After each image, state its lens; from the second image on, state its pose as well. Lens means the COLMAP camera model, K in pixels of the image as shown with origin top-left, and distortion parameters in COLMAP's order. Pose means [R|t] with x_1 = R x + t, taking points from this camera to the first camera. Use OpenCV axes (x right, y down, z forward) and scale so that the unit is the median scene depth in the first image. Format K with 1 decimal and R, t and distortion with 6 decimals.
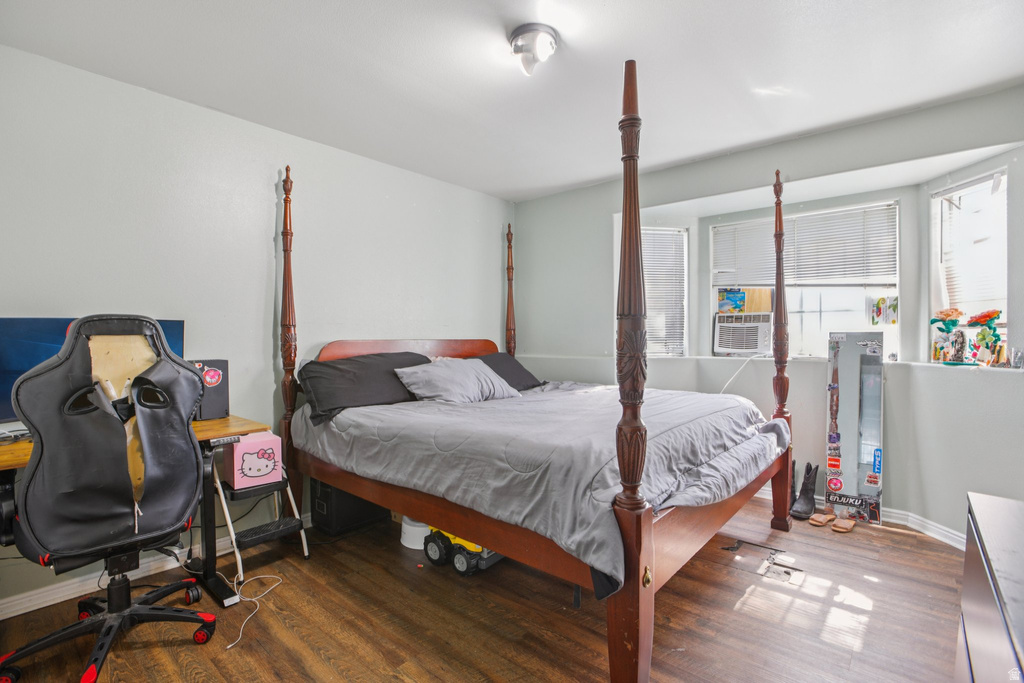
lens RADIAL K [[480.6, 0, 513.0], [0, 480.6, 339.3], [0, 0, 1]] dist [-0.043340, 0.016326]
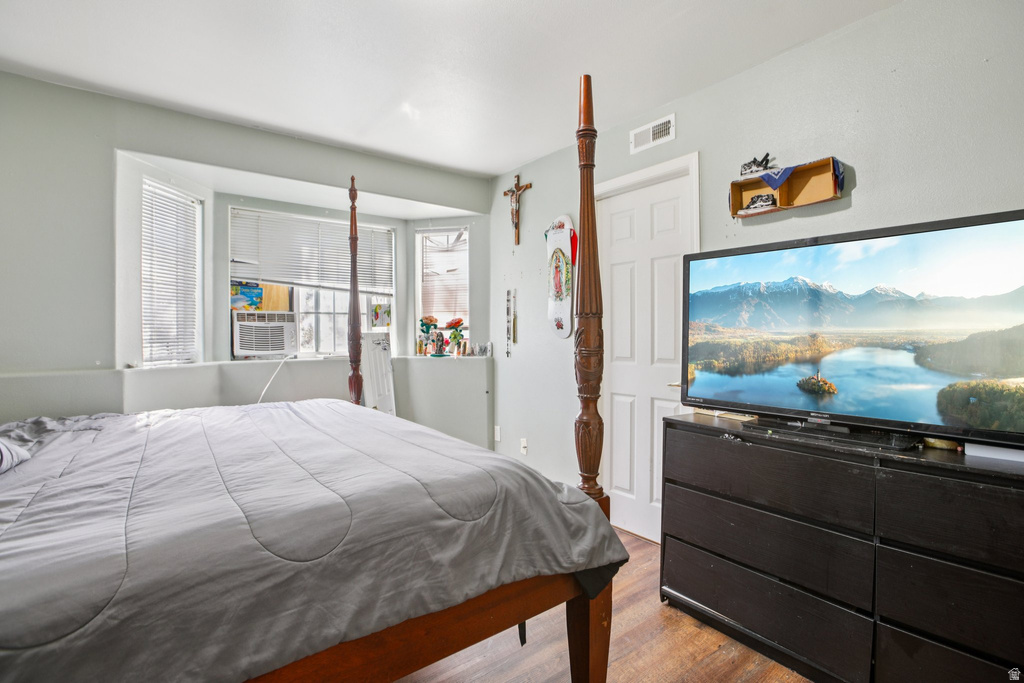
lens RADIAL K [[480.6, 0, 513.4], [0, 480.6, 340.2], [0, 0, 1]] dist [-0.043340, 0.016326]
pose [[0.204075, -0.012321, 0.978878, -0.371739], [0.008821, 0.999903, 0.010747, -0.006233], [-0.978915, 0.006442, 0.204164, 0.418831]]
